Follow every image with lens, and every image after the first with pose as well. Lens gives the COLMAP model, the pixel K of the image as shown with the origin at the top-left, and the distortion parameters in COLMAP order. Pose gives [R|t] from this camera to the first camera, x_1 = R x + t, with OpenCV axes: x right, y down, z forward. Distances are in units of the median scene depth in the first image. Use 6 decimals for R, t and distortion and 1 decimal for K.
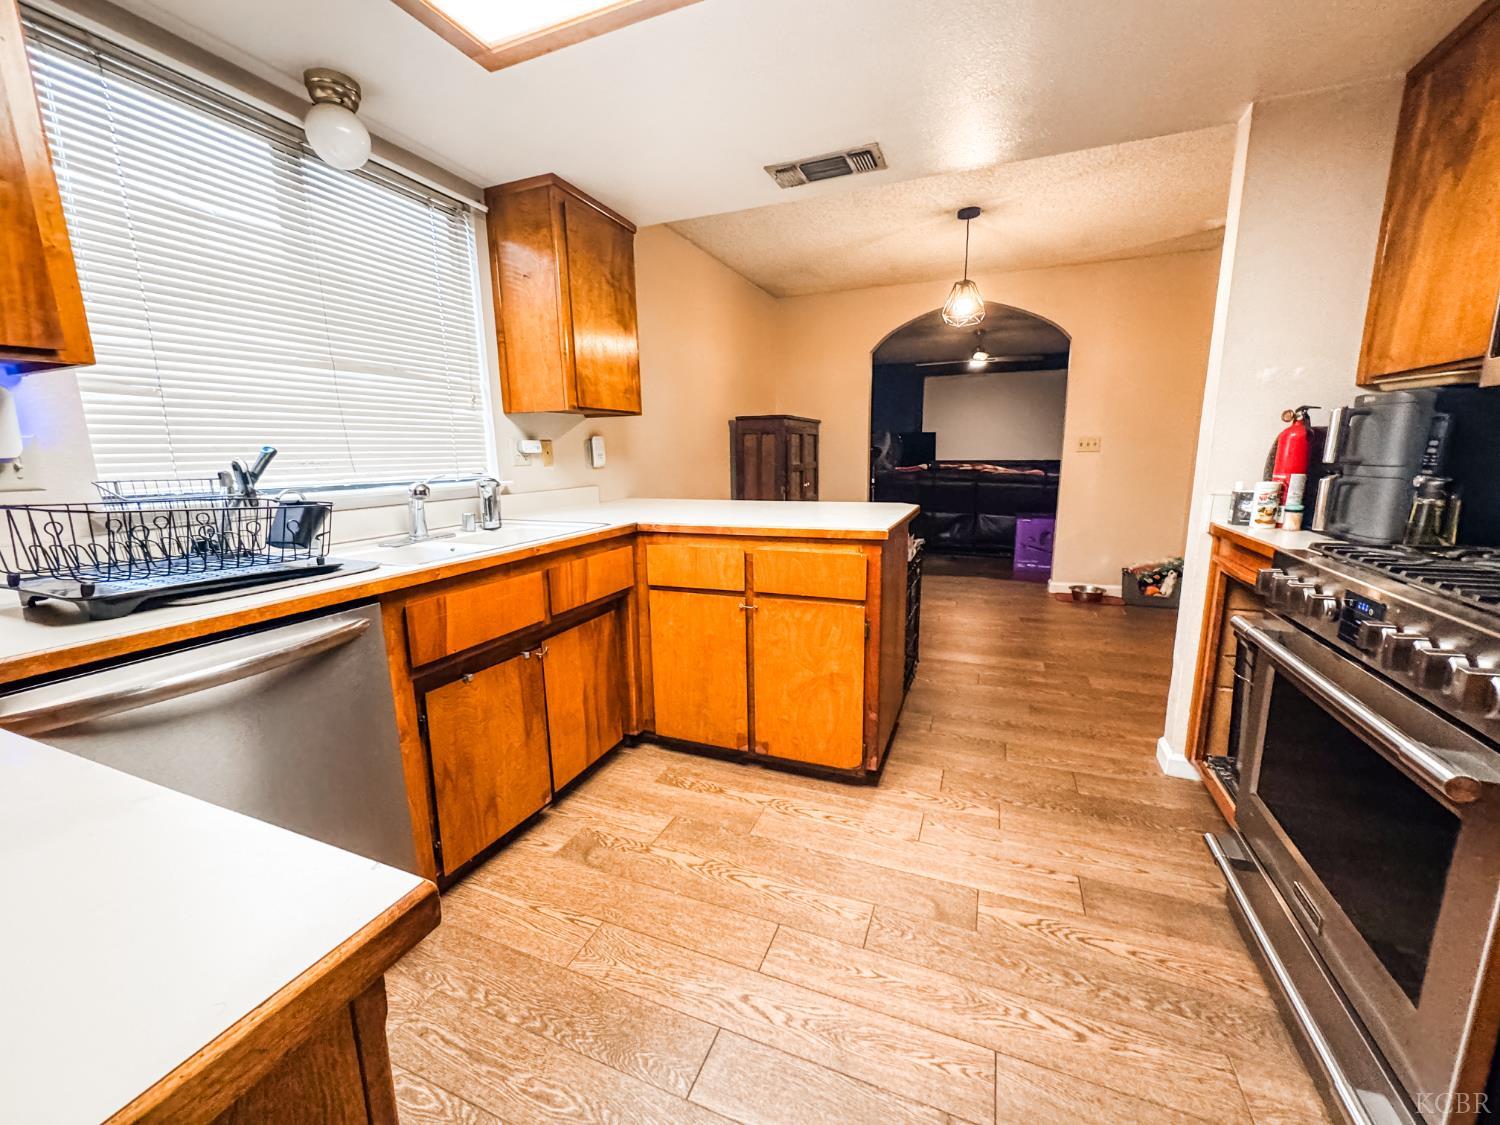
lens RADIAL K [[601.6, 0, 746.3], [0, 601.6, 562.1], [0, 0, 1]] dist [-0.001341, 0.001098]
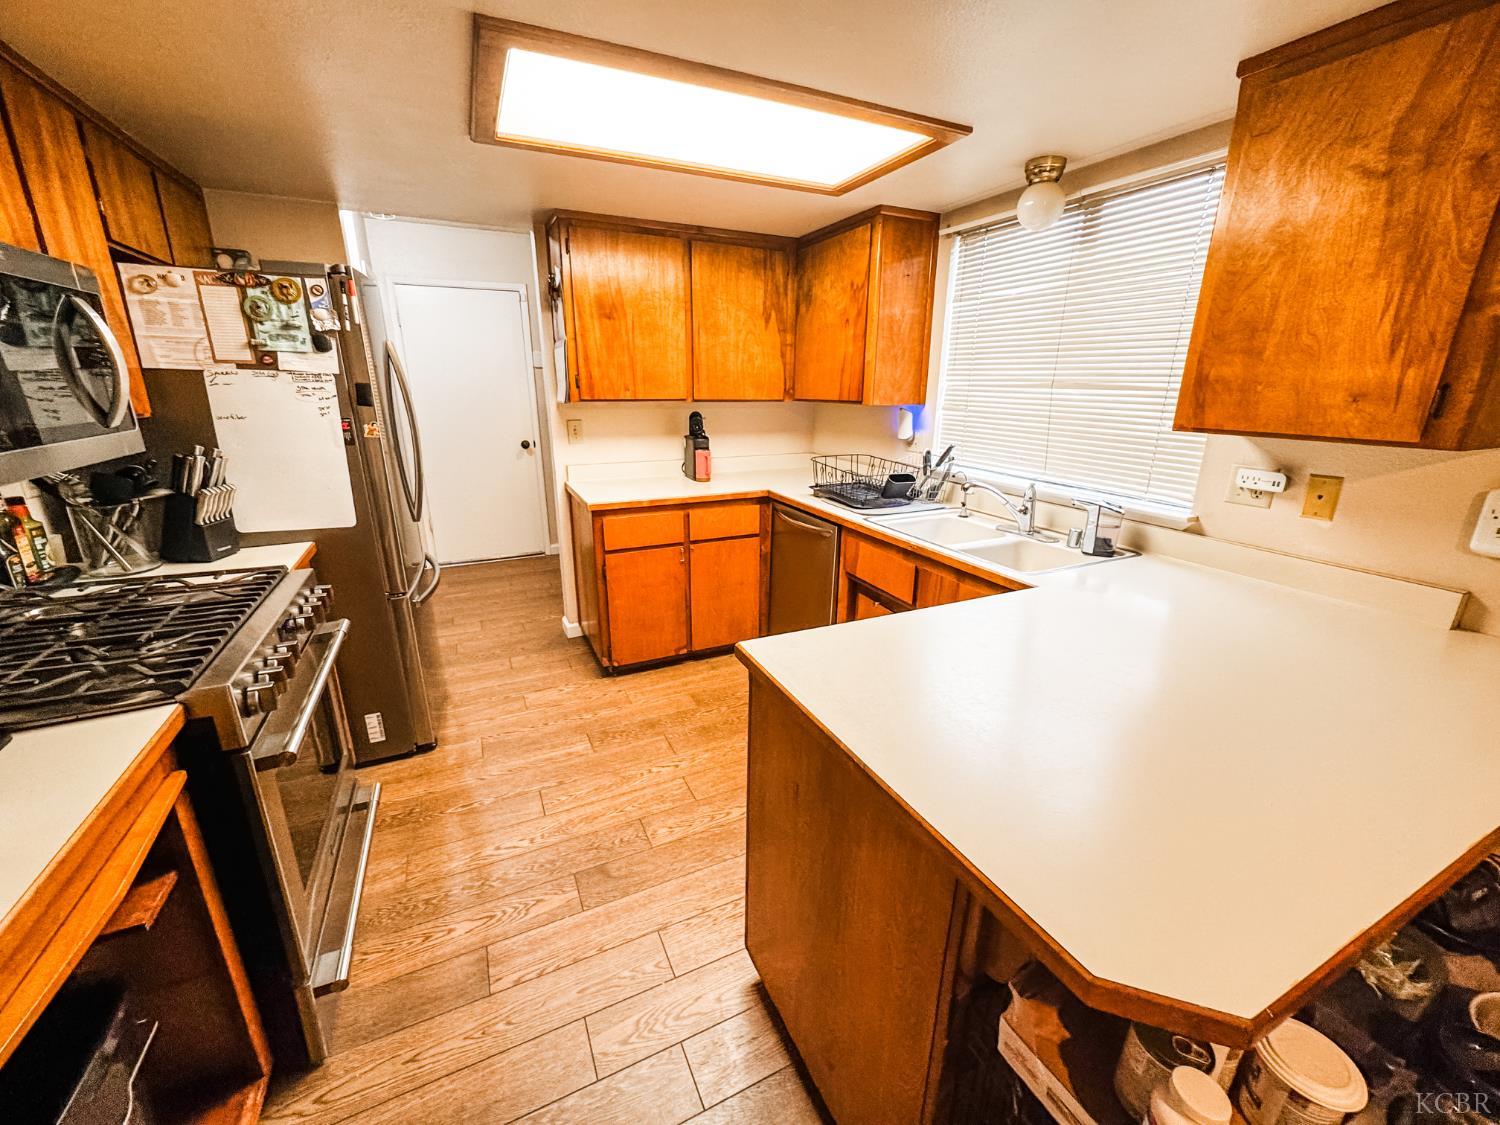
lens RADIAL K [[601.6, 0, 748.7], [0, 601.6, 561.1], [0, 0, 1]] dist [-0.001341, 0.001098]
pose [[-0.673753, 0.225723, -0.703638, 0.836640], [-0.132615, 0.899811, 0.415637, -0.518330], [0.726960, 0.373349, -0.576316, 1.674456]]
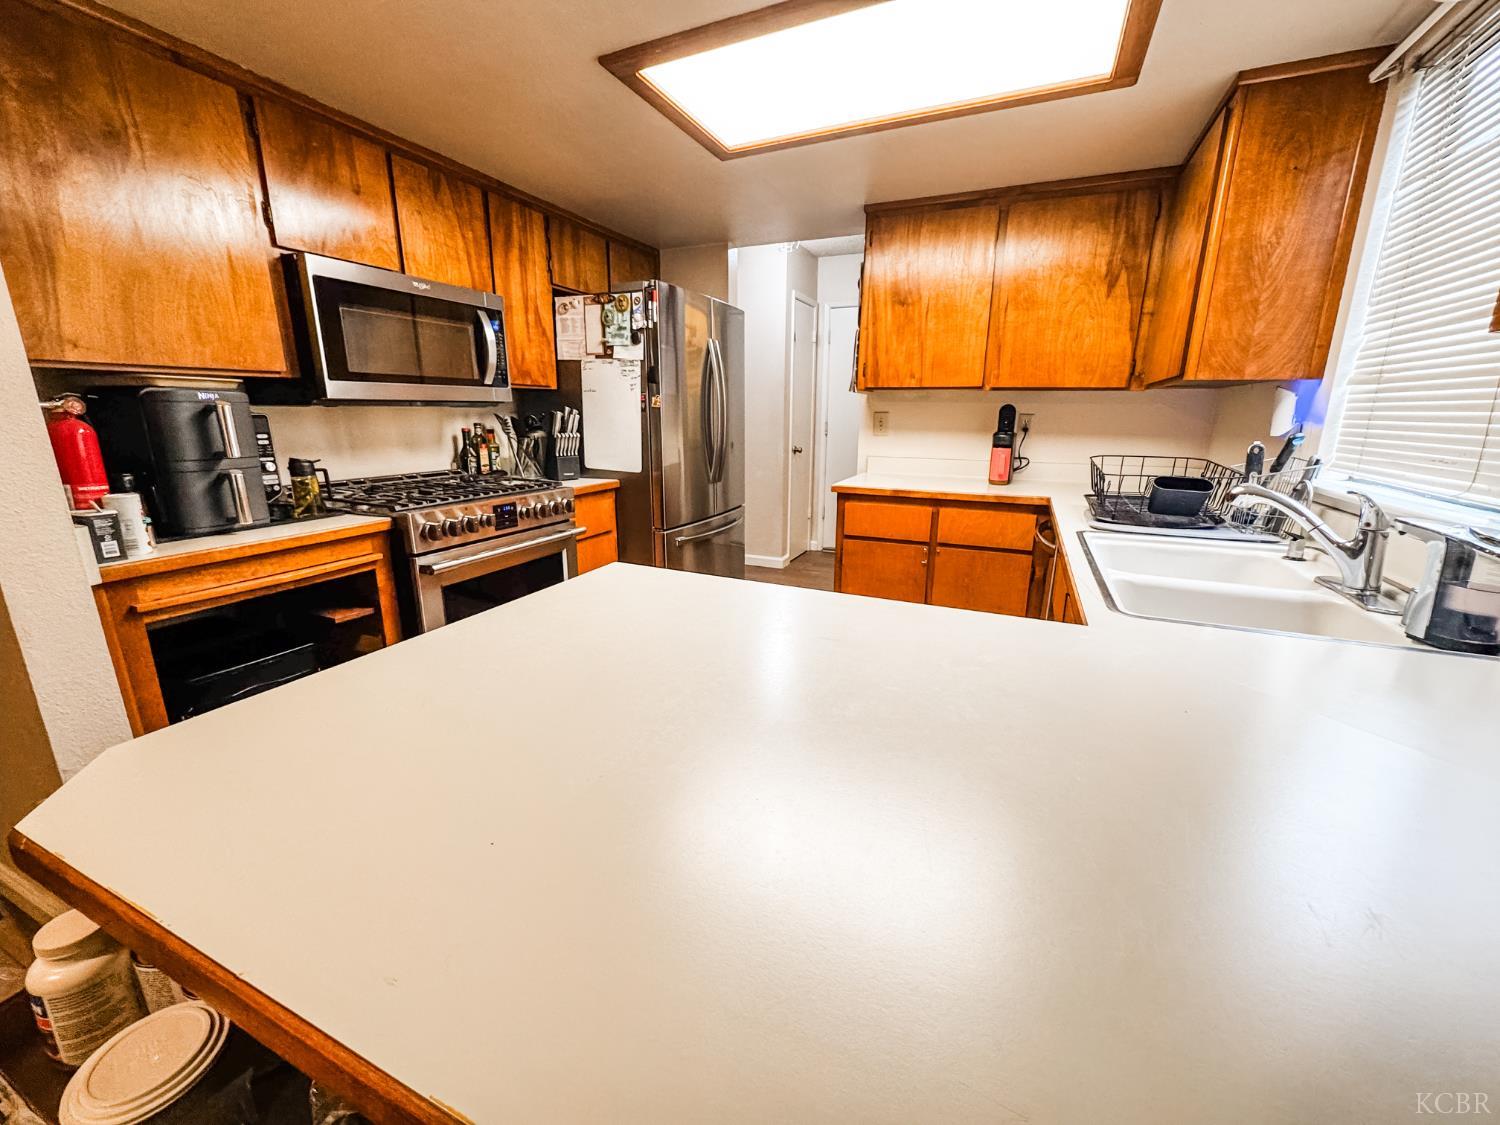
lens RADIAL K [[601.6, 0, 748.5], [0, 601.6, 560.8], [0, 0, 1]] dist [-0.001341, 0.001098]
pose [[-0.999492, 0.002063, 0.031789, 0.117019], [0.015116, 0.909124, 0.416251, -0.430095], [-0.028041, 0.416520, -0.908694, 1.979293]]
